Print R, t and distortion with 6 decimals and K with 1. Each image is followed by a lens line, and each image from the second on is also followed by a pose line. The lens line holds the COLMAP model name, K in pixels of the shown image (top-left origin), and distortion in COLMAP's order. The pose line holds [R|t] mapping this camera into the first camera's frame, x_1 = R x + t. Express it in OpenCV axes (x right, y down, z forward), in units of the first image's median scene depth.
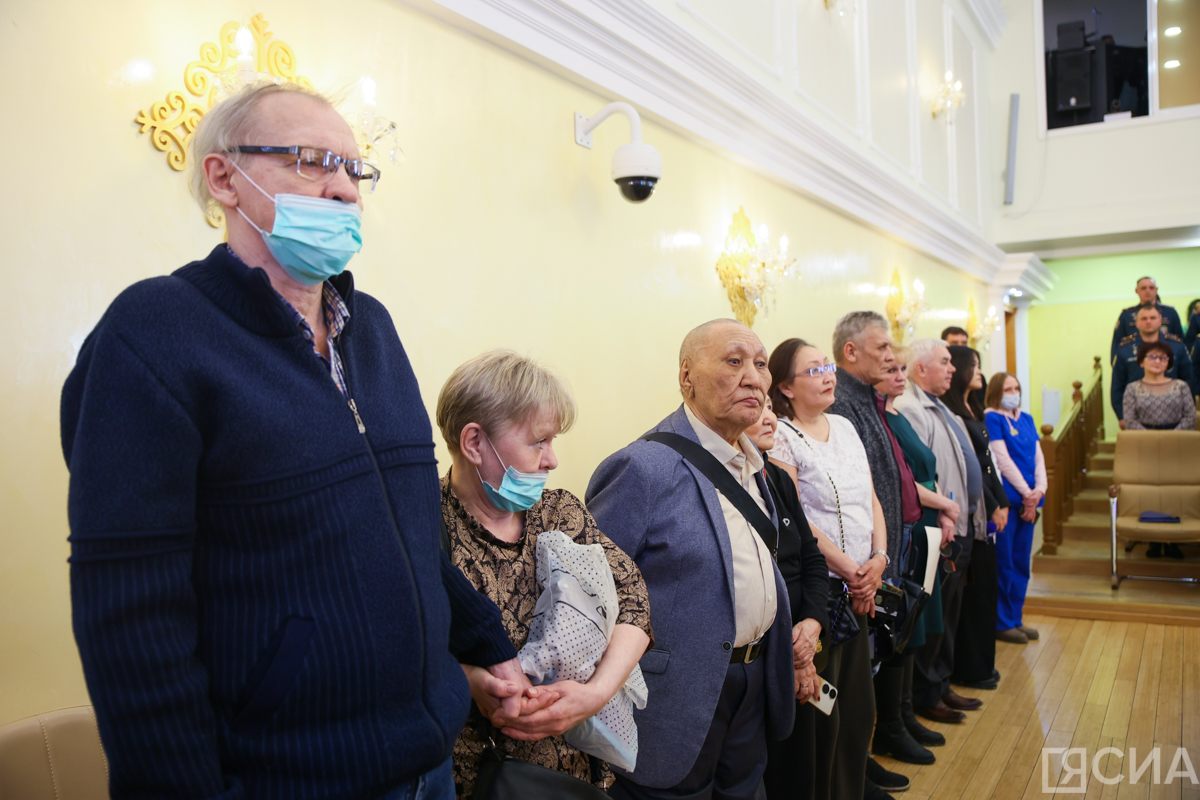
lens RADIAL K [[1069.6, 0, 600.0], [0, 1069.6, 400.0], [0, 0, 1]] dist [-0.008607, -0.003761]
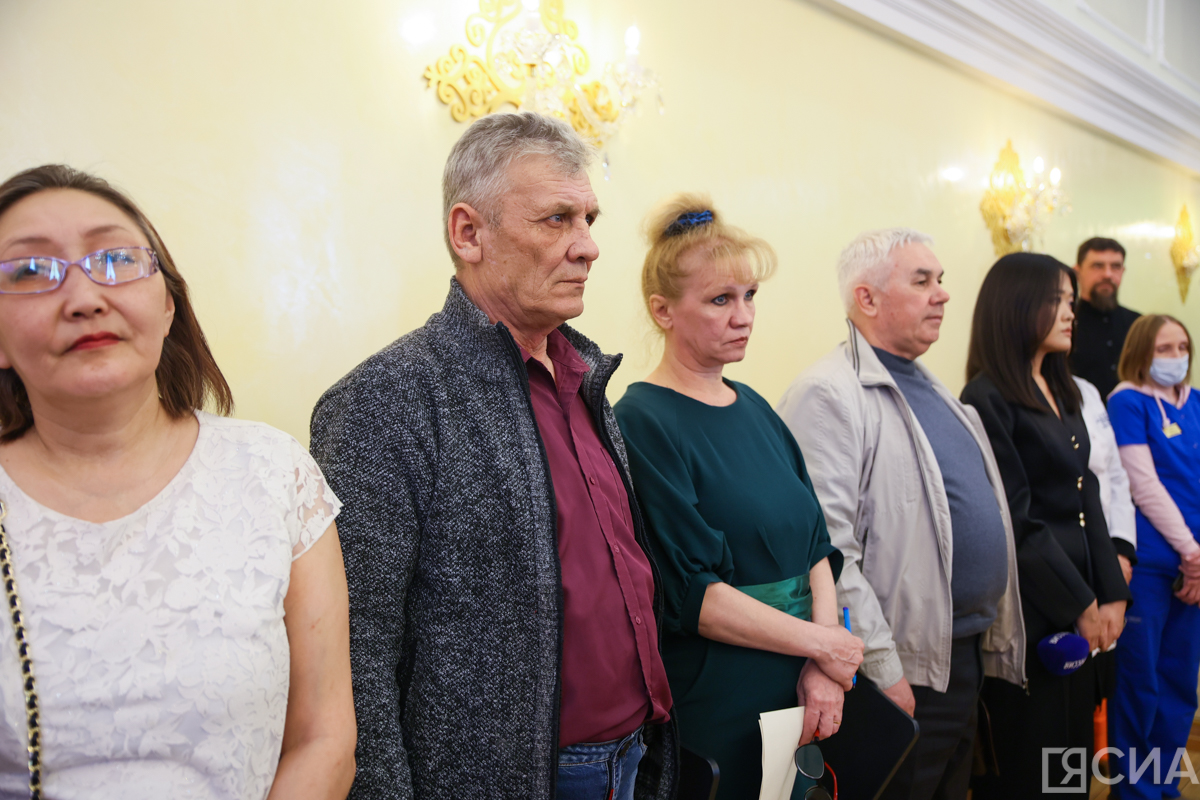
lens RADIAL K [[1212.2, 0, 600.0], [0, 1212.2, 400.0], [0, 0, 1]] dist [0.009818, 0.017765]
pose [[0.987121, 0.025237, -0.157970, 0.270404], [-0.018515, 0.998865, 0.043882, -0.006974], [0.158898, -0.040392, 0.986468, 0.489285]]
